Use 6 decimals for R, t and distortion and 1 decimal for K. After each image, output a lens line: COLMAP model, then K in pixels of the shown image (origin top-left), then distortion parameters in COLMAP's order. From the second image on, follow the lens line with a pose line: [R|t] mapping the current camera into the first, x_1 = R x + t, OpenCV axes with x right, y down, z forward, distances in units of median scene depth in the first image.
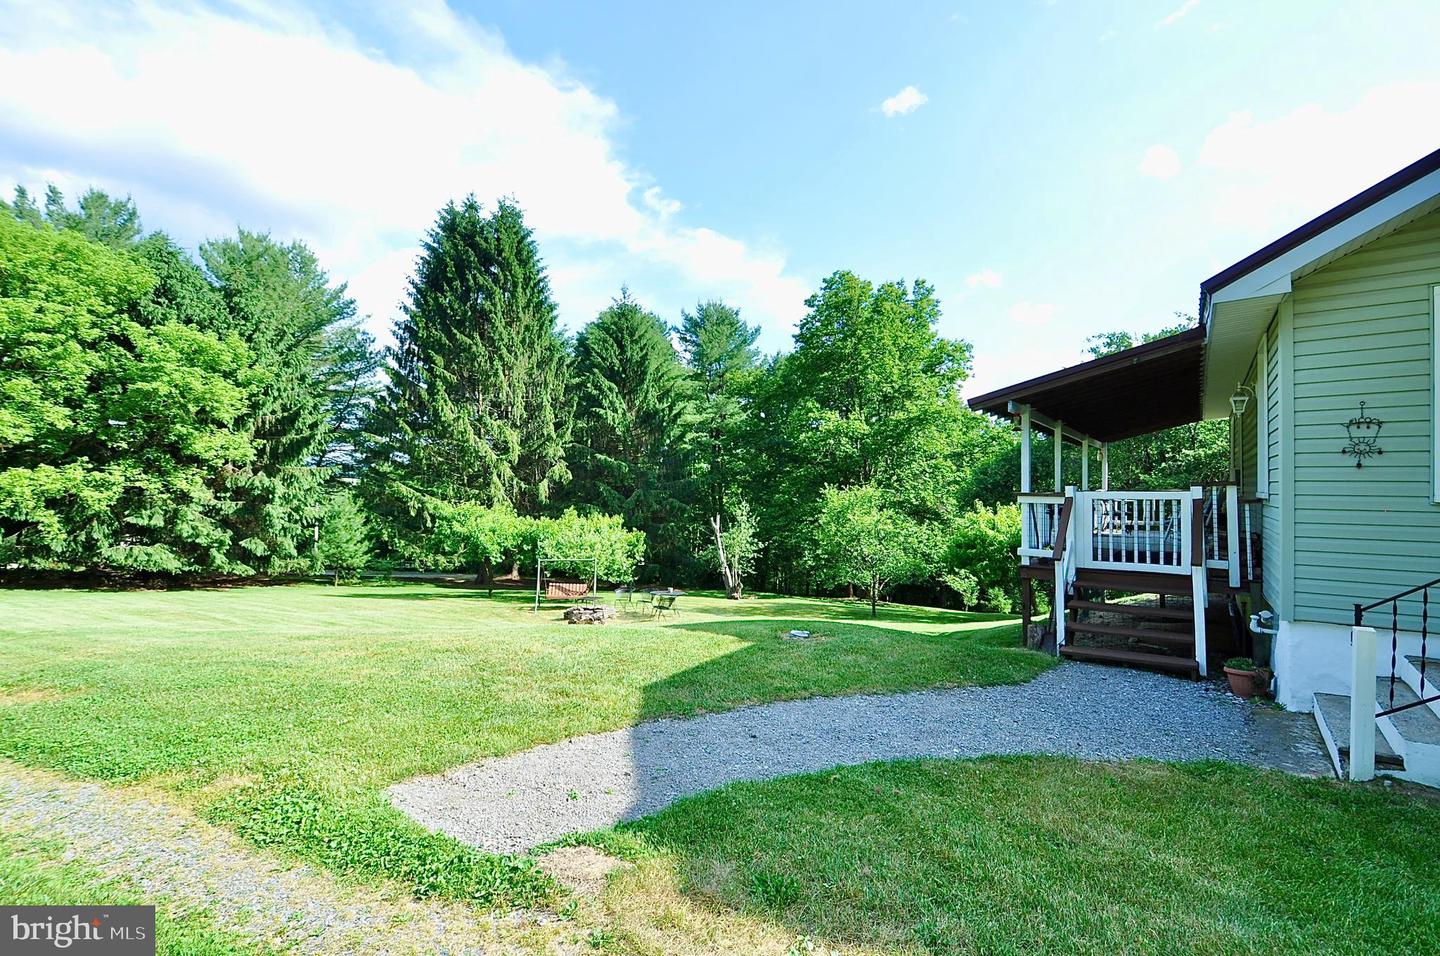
lens RADIAL K [[637.3, 0, 714.4], [0, 637.3, 487.0], [0, 0, 1]] dist [-0.008054, -0.000656]
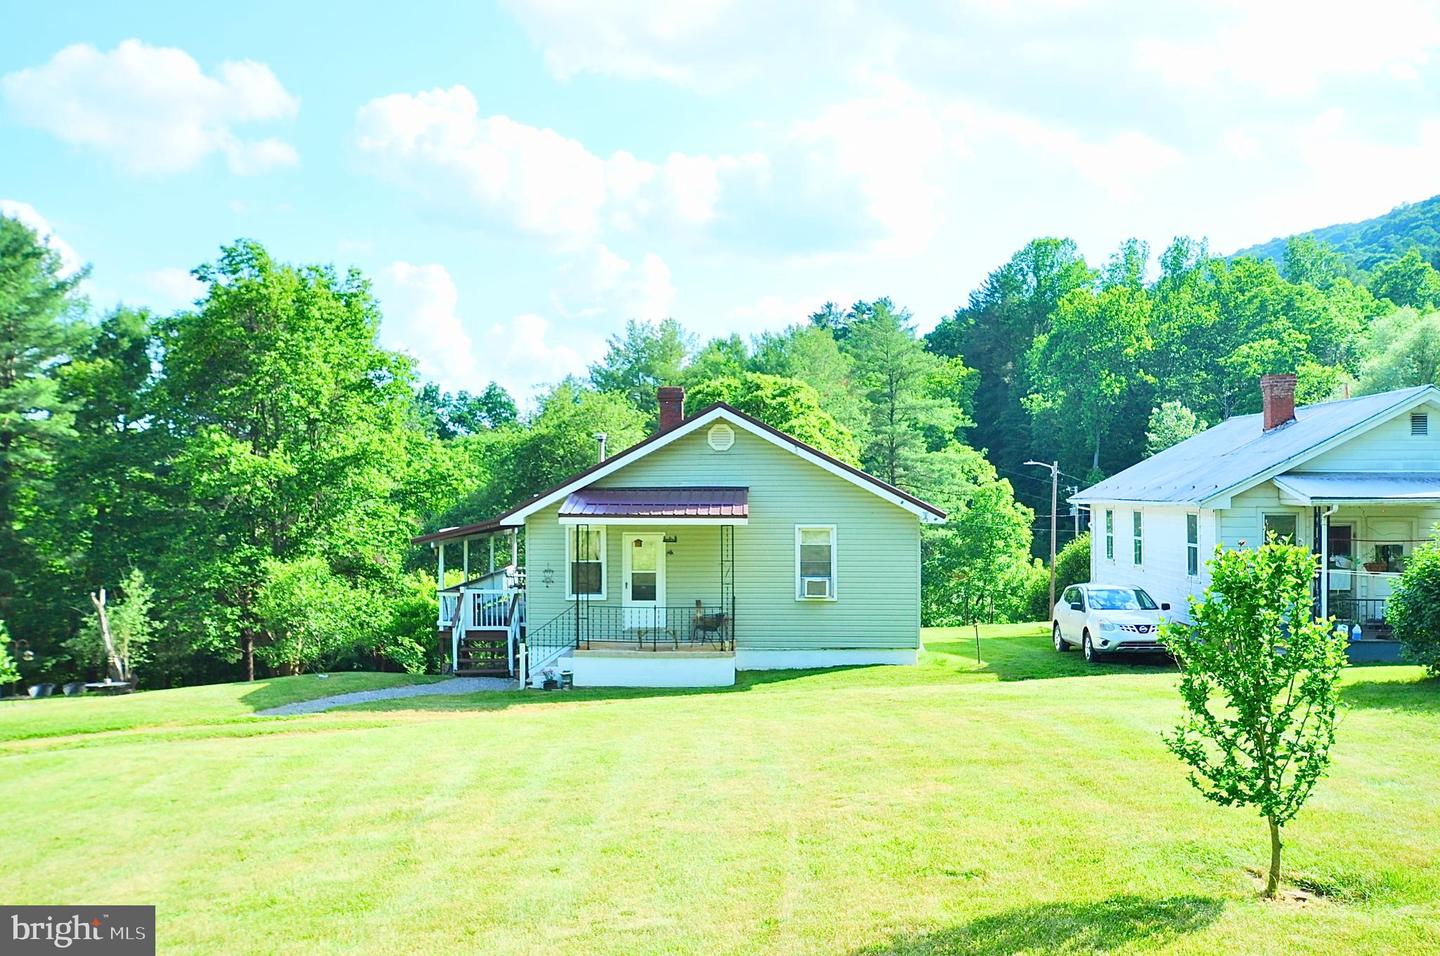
lens RADIAL K [[1231.4, 0, 694.0], [0, 1231.4, 480.6], [0, 0, 1]] dist [0.000855, -0.010484]
pose [[0.825012, 0.001210, 0.565114, -0.236198], [0.002272, 0.999983, -0.005459, -0.074705], [-0.565111, 0.005787, 0.824995, -0.606323]]
